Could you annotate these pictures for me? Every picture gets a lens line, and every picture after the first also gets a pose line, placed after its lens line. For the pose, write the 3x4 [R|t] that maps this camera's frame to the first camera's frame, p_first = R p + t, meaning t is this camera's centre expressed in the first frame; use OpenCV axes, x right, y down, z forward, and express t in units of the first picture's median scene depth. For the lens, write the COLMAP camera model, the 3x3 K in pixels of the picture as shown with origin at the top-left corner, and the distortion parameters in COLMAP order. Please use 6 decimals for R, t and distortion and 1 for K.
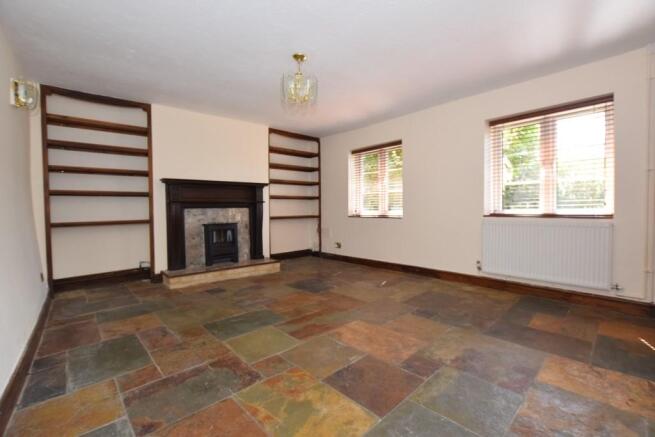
lens RADIAL K [[287.0, 0, 327.5], [0, 287.0, 218.5], [0, 0, 1]] dist [-0.024911, 0.000317]
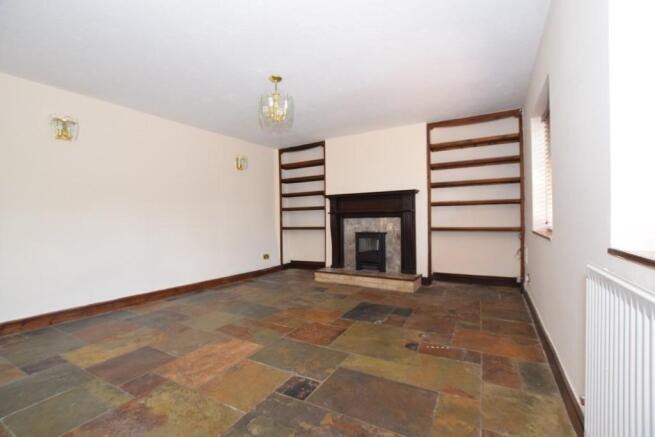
lens RADIAL K [[287.0, 0, 327.5], [0, 287.0, 218.5], [0, 0, 1]] dist [-0.024911, 0.000317]
pose [[0.315522, 0.005321, -0.948903, 0.646877], [-0.024486, 0.999697, -0.002536, -0.030186], [0.948602, 0.024035, 0.315556, 0.572576]]
